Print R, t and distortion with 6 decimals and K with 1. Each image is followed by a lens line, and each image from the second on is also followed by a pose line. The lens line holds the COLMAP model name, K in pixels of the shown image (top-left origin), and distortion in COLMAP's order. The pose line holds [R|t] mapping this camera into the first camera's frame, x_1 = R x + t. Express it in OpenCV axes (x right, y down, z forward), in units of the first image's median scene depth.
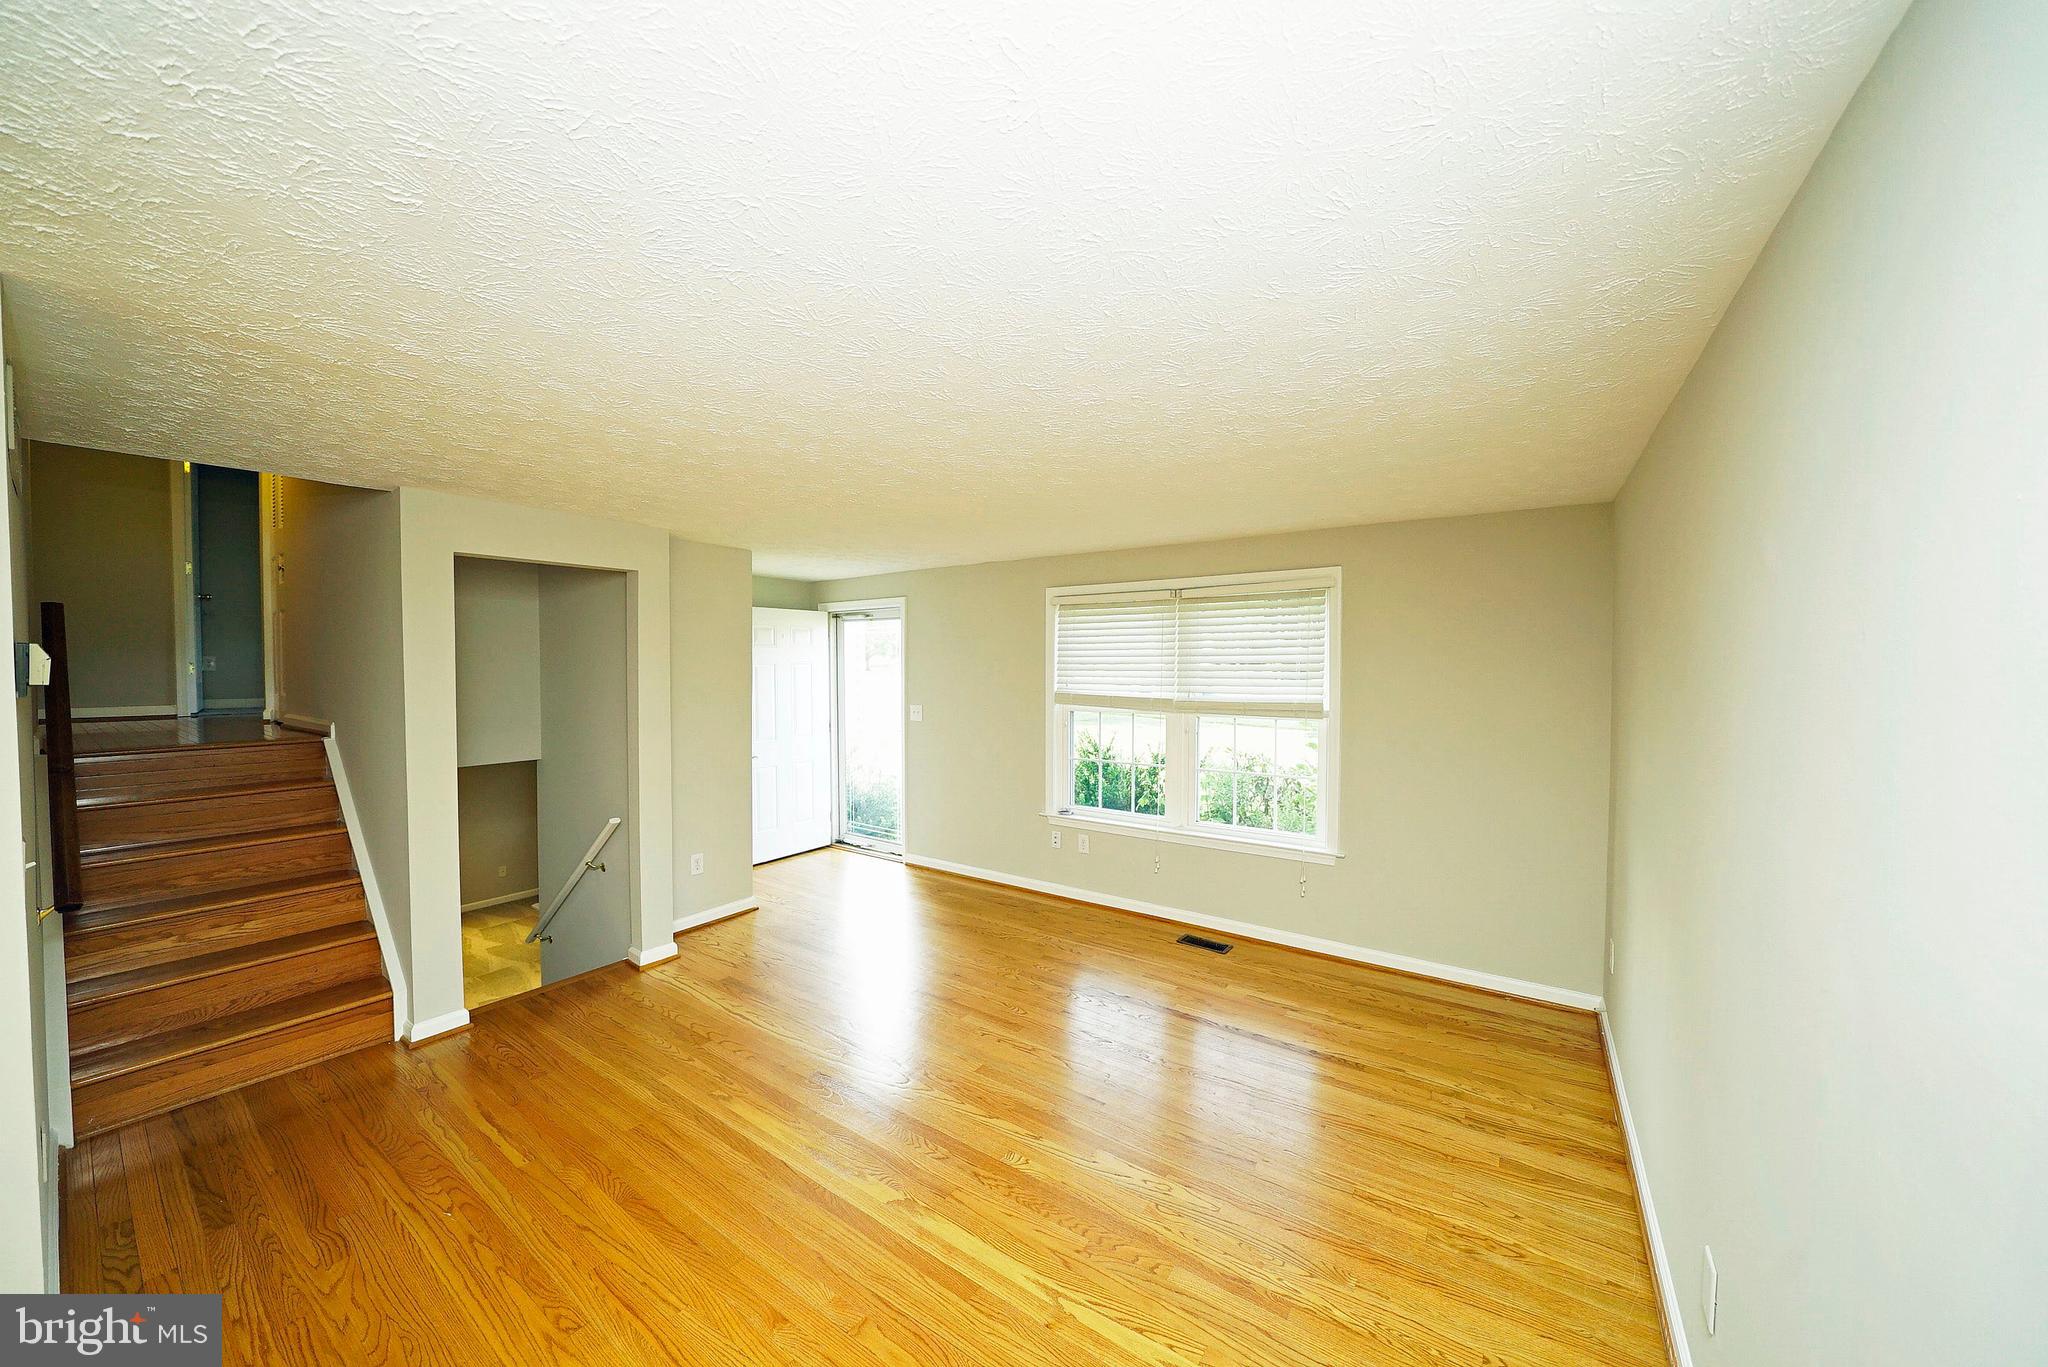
lens RADIAL K [[705.2, 0, 1018.9], [0, 705.2, 681.2], [0, 0, 1]] dist [-0.017554, 0.000004]
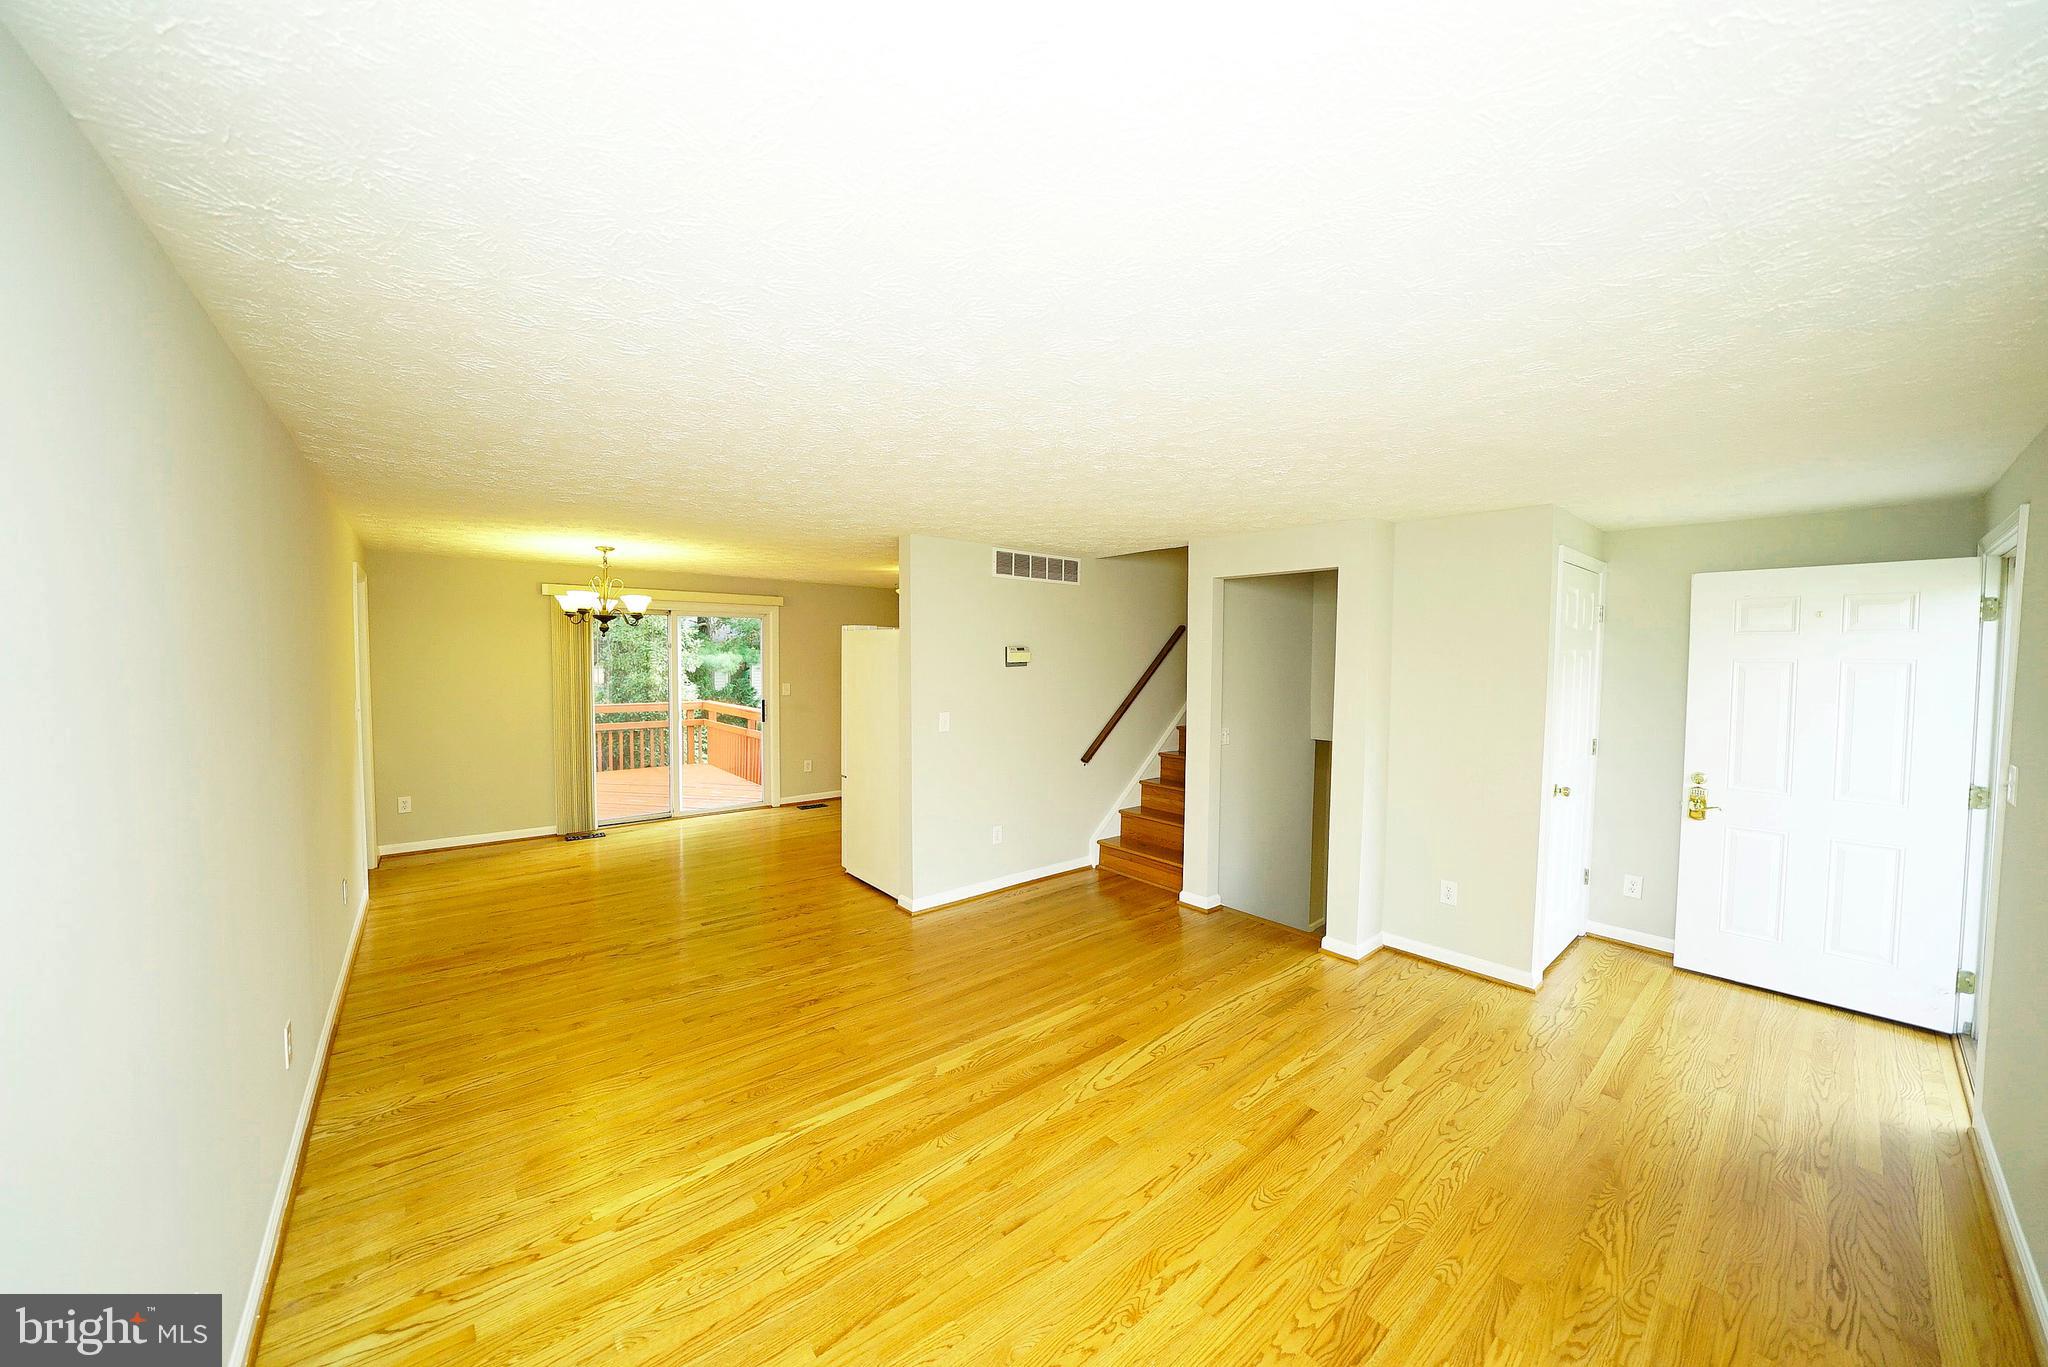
lens RADIAL K [[715.2, 0, 1021.5], [0, 715.2, 684.5], [0, 0, 1]] dist [-0.020010, -0.000026]
pose [[-0.253335, 0.037803, -0.966640, 0.879207], [-0.031388, 0.998389, 0.047271, -0.026470], [0.966869, 0.042316, -0.251740, 1.253071]]
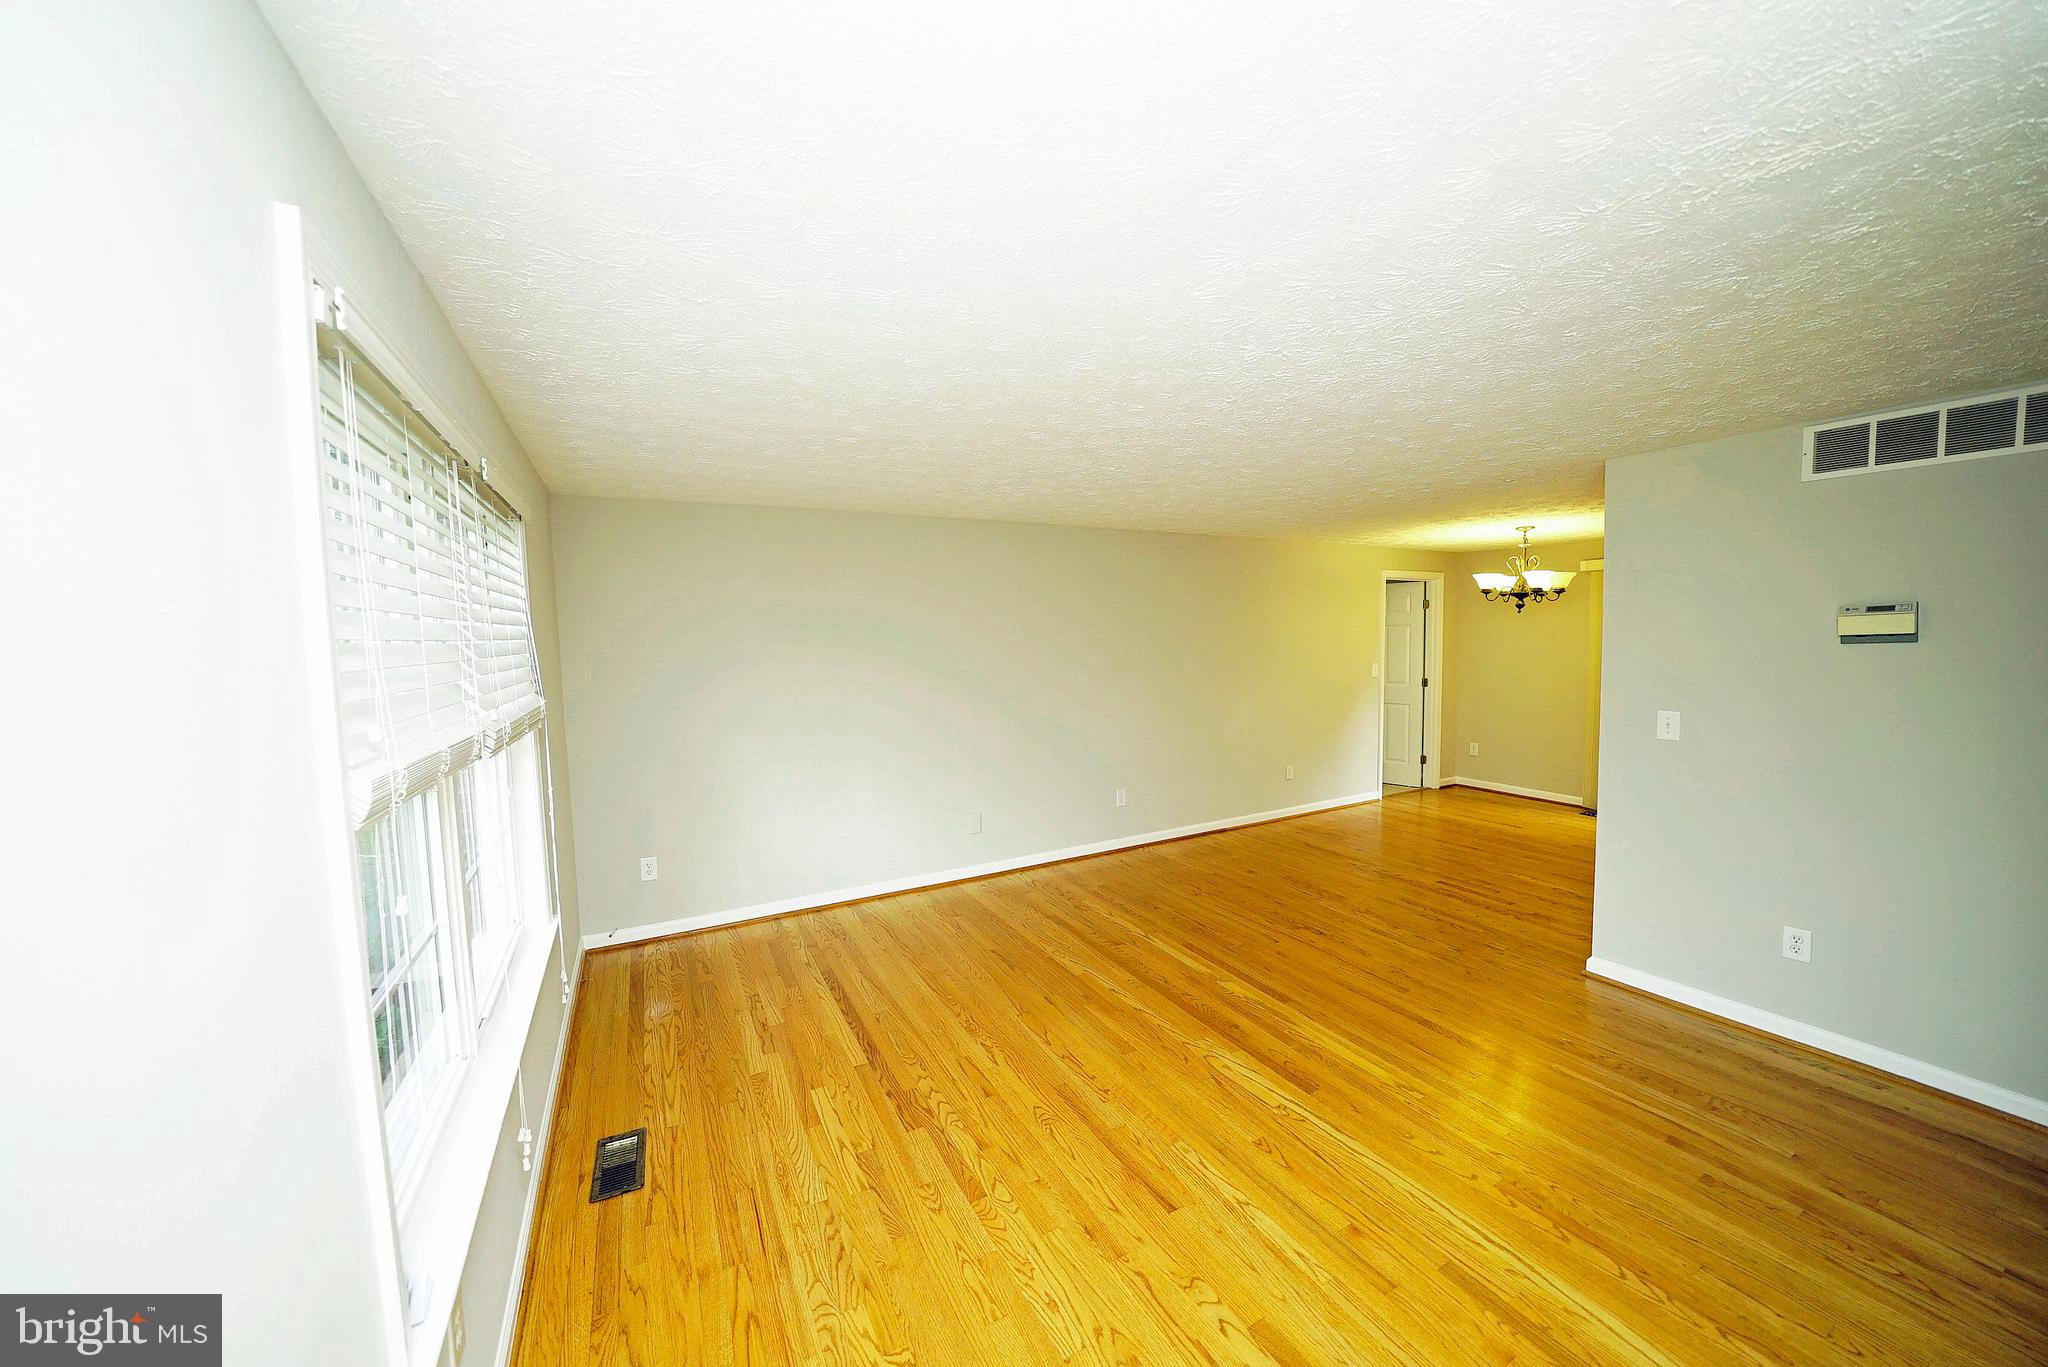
lens RADIAL K [[715.2, 0, 1021.5], [0, 715.2, 684.5], [0, 0, 1]] dist [-0.020010, -0.000026]
pose [[-0.891206, -0.015717, 0.453327, -0.410130], [0.026463, 0.995896, 0.086553, -0.040513], [-0.452827, 0.089133, -0.887132, 2.173448]]
